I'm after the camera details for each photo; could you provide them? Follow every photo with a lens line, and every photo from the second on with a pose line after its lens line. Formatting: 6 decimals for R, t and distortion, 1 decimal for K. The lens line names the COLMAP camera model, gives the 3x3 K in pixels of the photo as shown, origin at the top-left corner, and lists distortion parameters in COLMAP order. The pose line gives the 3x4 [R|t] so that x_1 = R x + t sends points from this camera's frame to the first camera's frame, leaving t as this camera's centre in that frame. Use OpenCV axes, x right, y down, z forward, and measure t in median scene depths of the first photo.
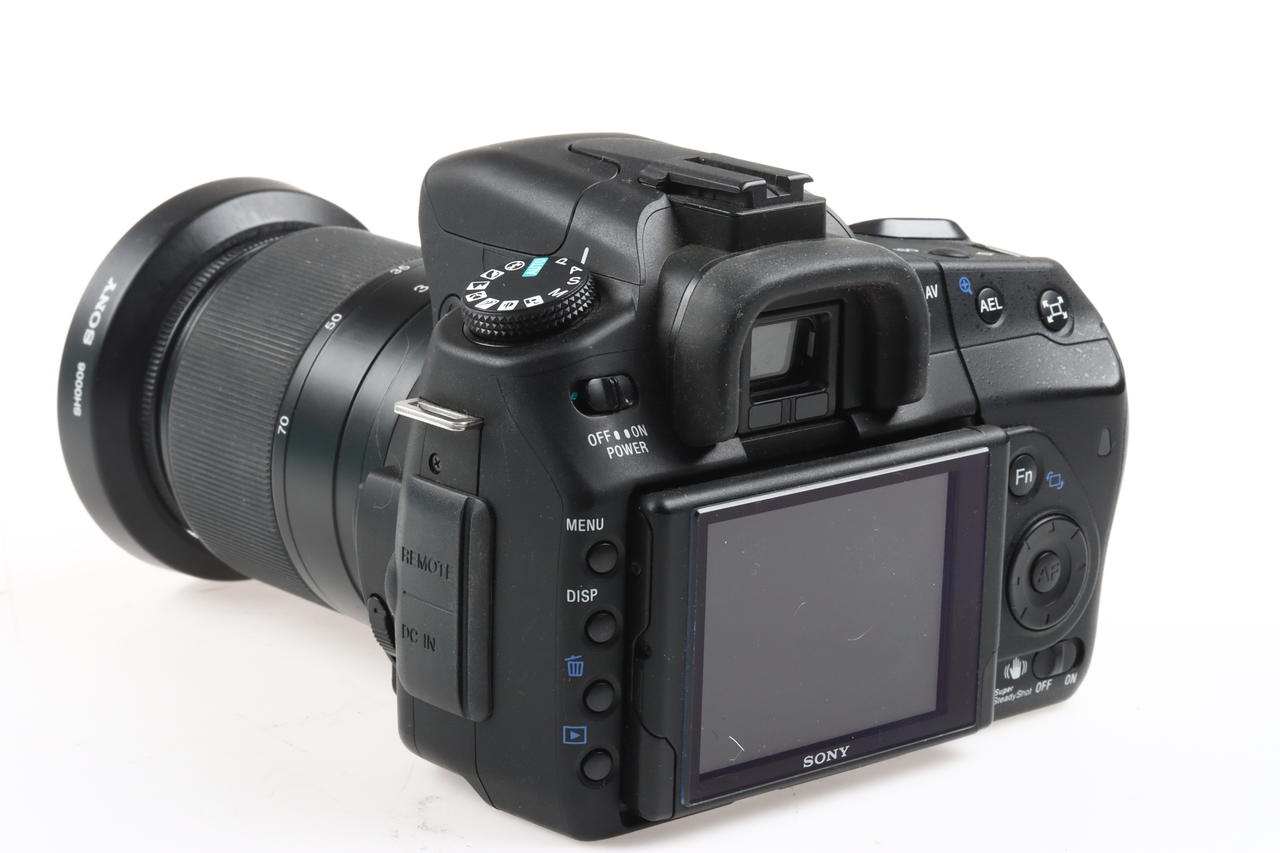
lens RADIAL K [[4090.3, 0, 639.8], [0, 4090.3, 426.9], [0, 0, 1]] dist [-0.456949, 0.000000]
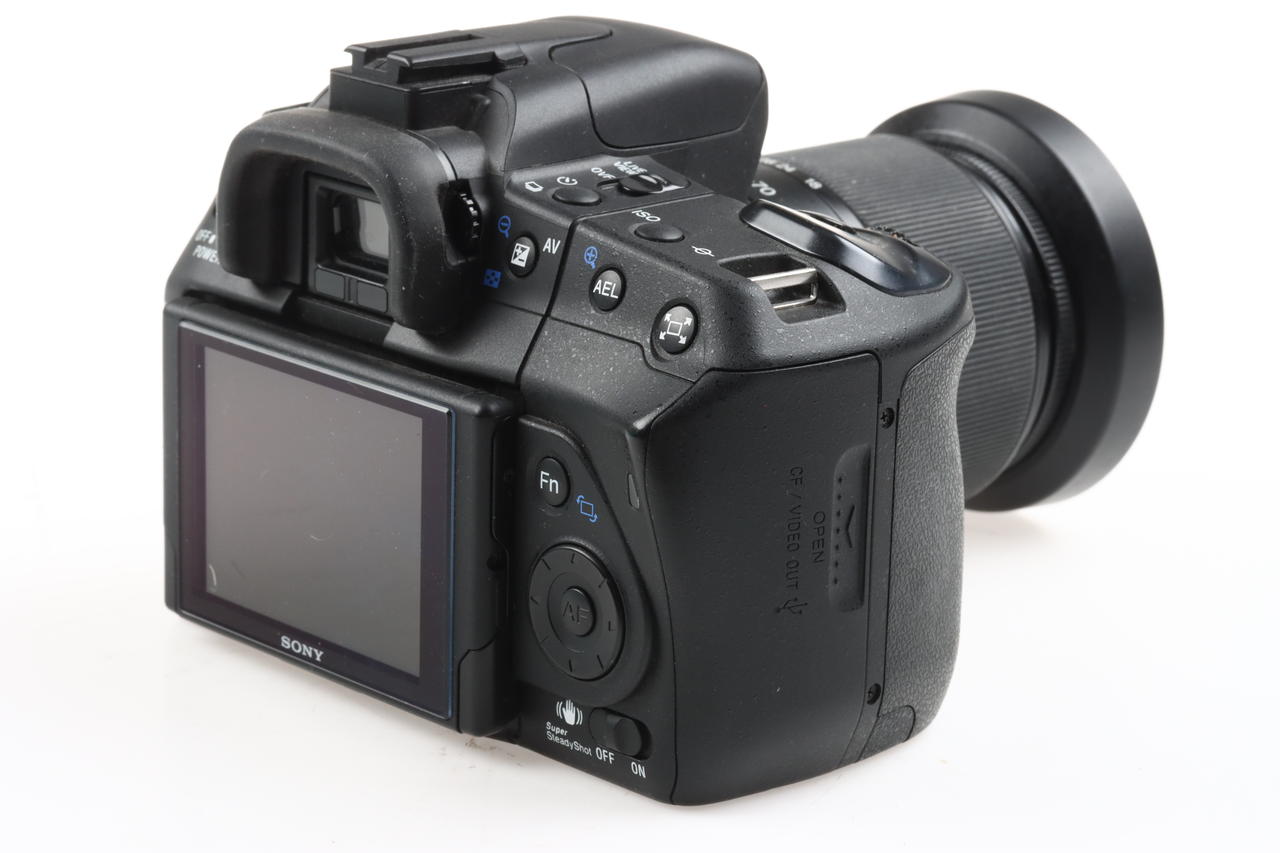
lens RADIAL K [[4090.3, 0, 639.8], [0, 4090.3, 426.8], [0, 0, 1]] dist [-0.456949, 0.000000]
pose [[0.045190, 0.253407, -0.966304, 0.930340], [-0.274547, 0.933195, 0.231885, -0.205355], [0.960511, 0.254817, 0.111743, 0.919047]]
